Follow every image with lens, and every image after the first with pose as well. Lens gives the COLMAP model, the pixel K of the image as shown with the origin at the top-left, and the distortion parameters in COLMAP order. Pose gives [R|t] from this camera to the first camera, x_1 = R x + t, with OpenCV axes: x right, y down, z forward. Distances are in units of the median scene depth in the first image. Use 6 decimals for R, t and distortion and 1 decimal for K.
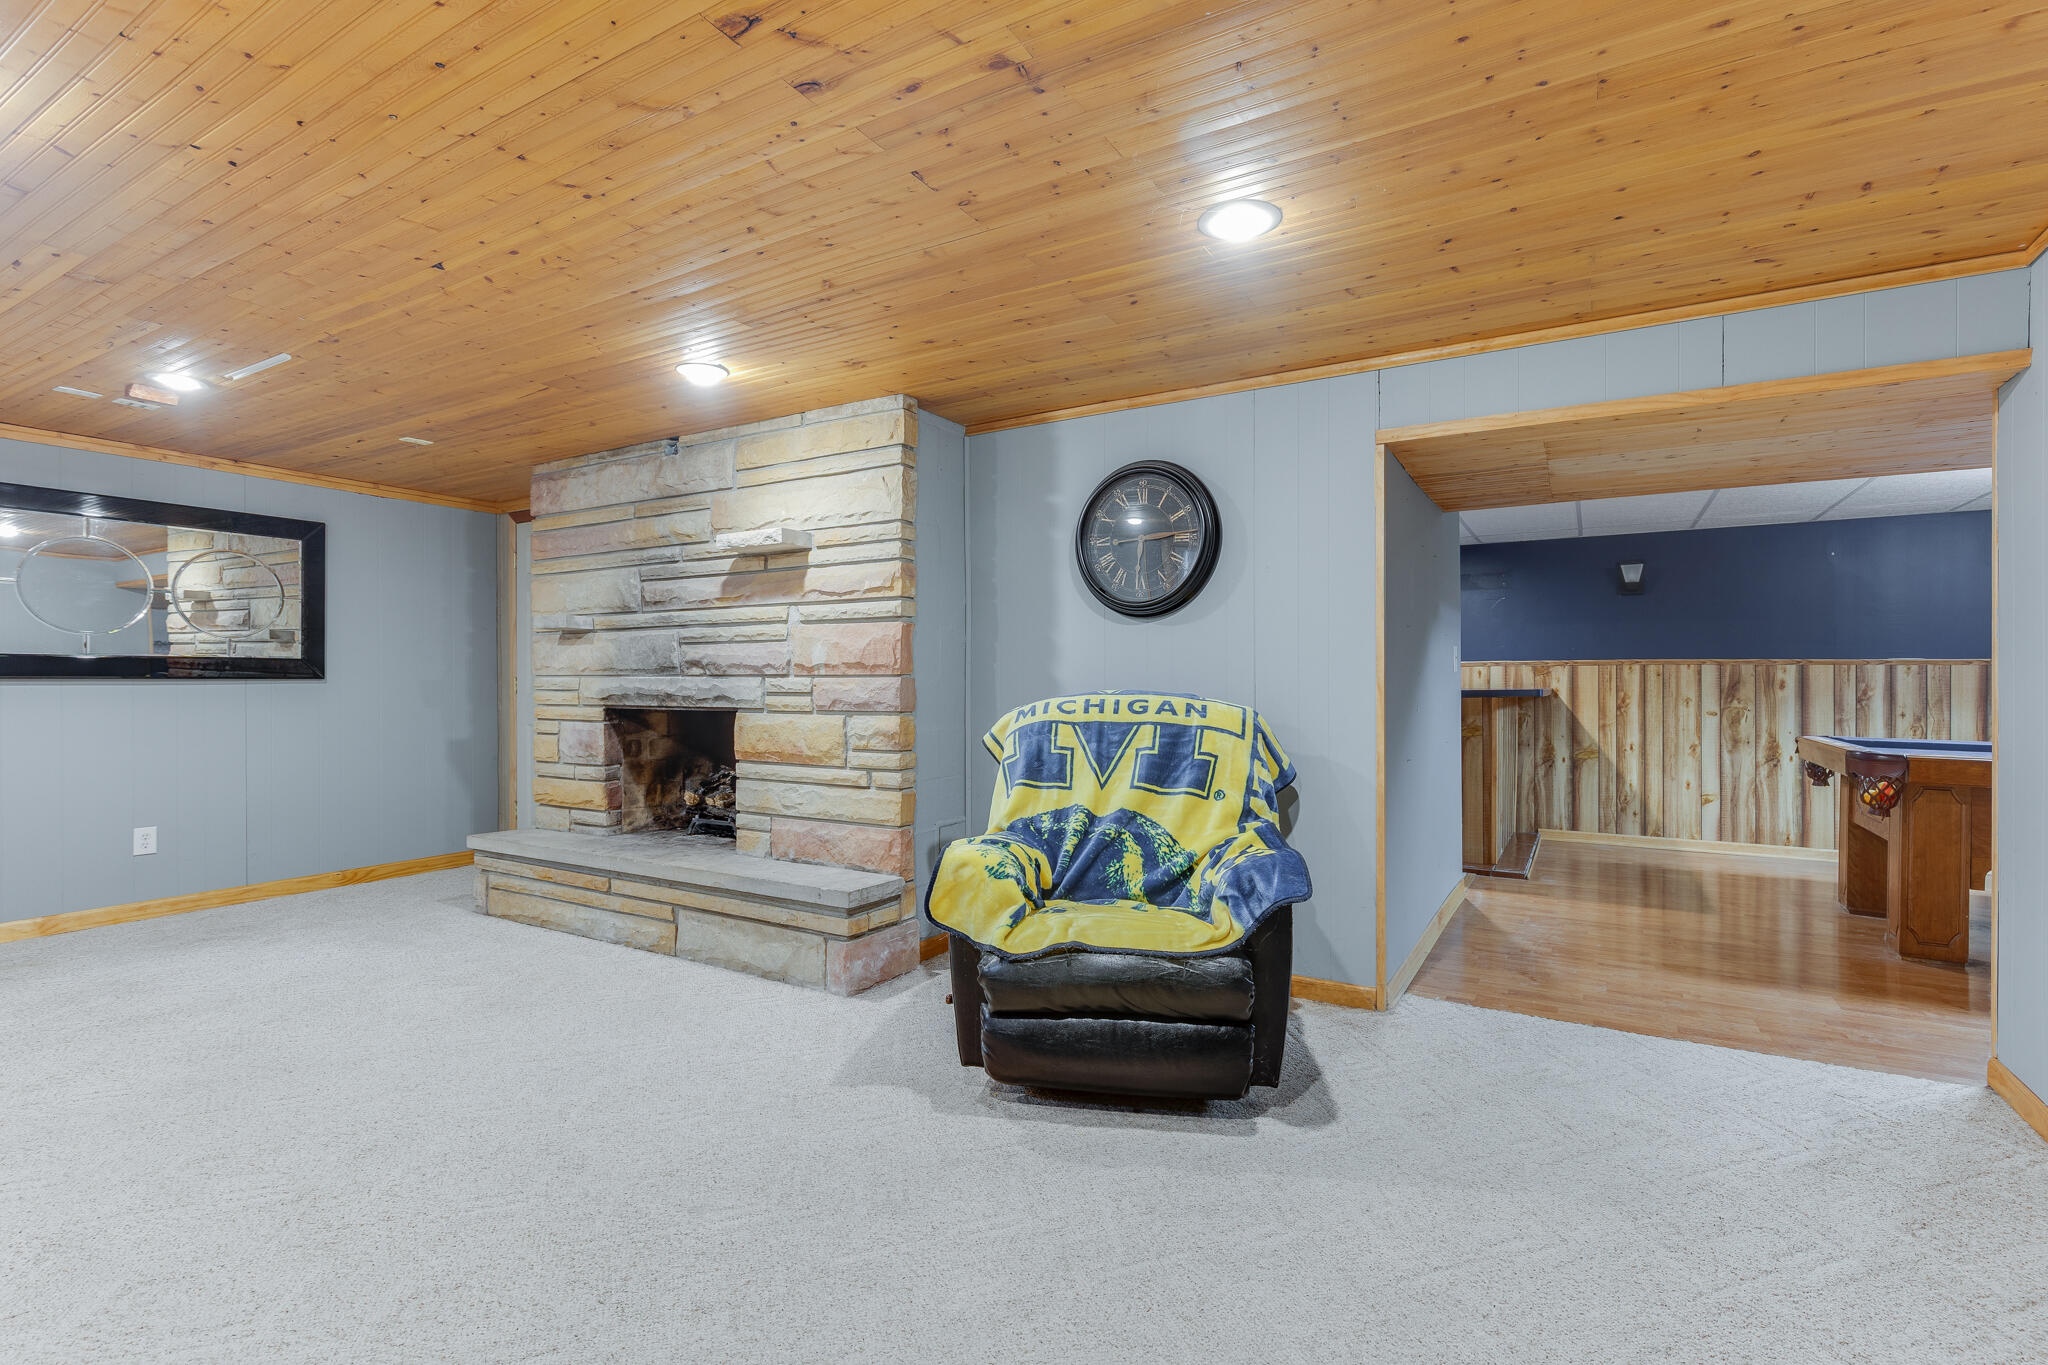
lens RADIAL K [[935.7, 0, 1036.5], [0, 935.7, 691.8], [0, 0, 1]] dist [-0.001109, -0.000025]
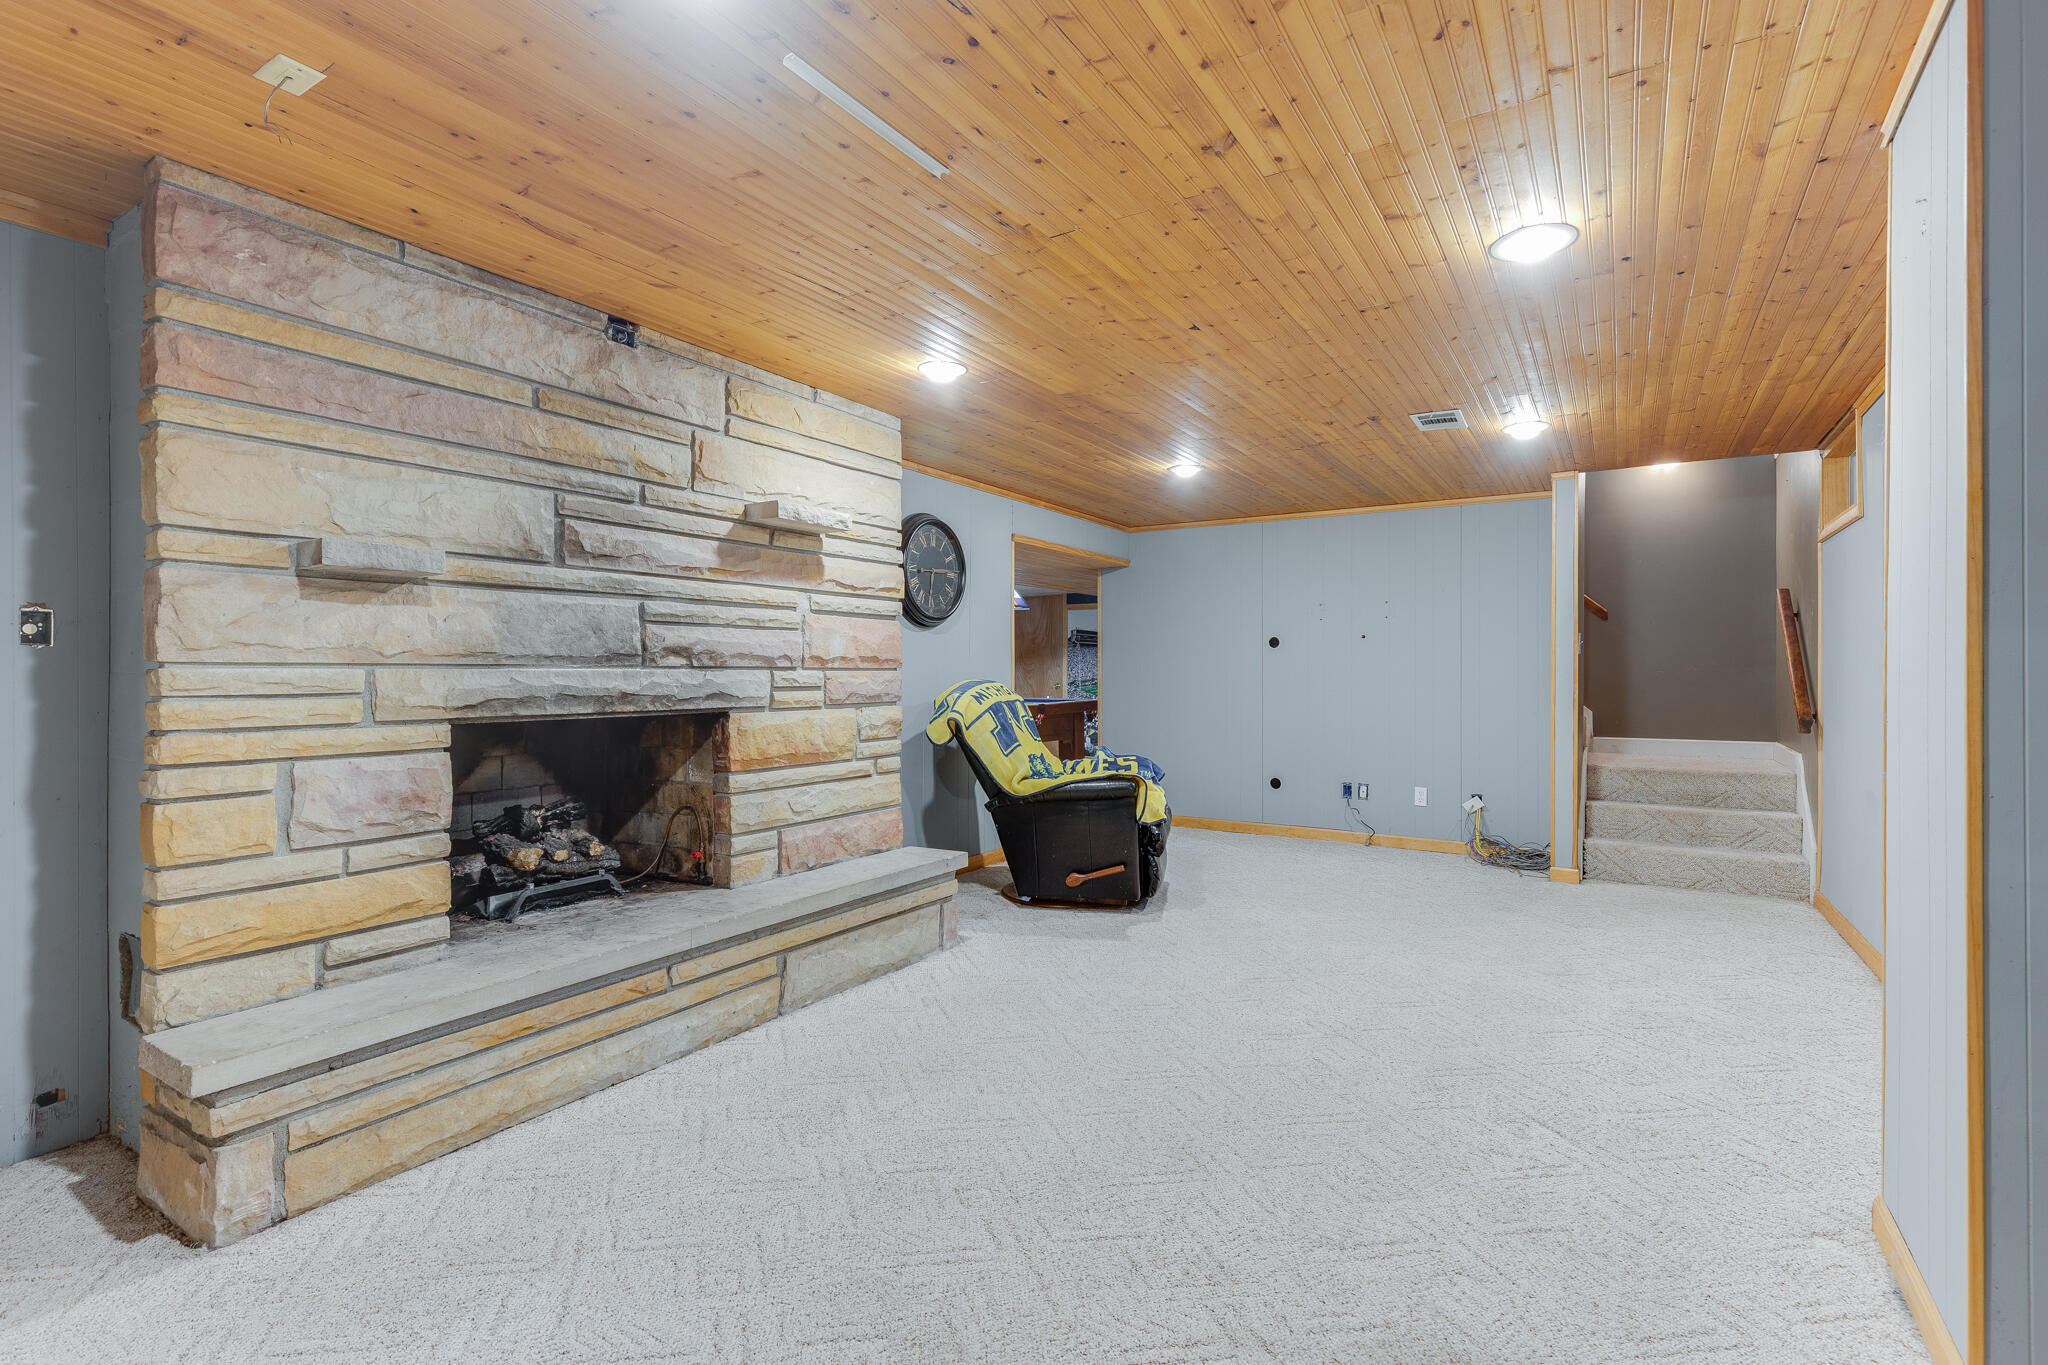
lens RADIAL K [[935.7, 0, 1036.5], [0, 935.7, 691.8], [0, 0, 1]] dist [-0.001109, -0.000025]
pose [[0.026070, -0.020293, 0.999454, -1.142130], [0.013714, 0.999707, 0.019940, -0.009277], [-0.999566, 0.013187, 0.026341, 0.728997]]
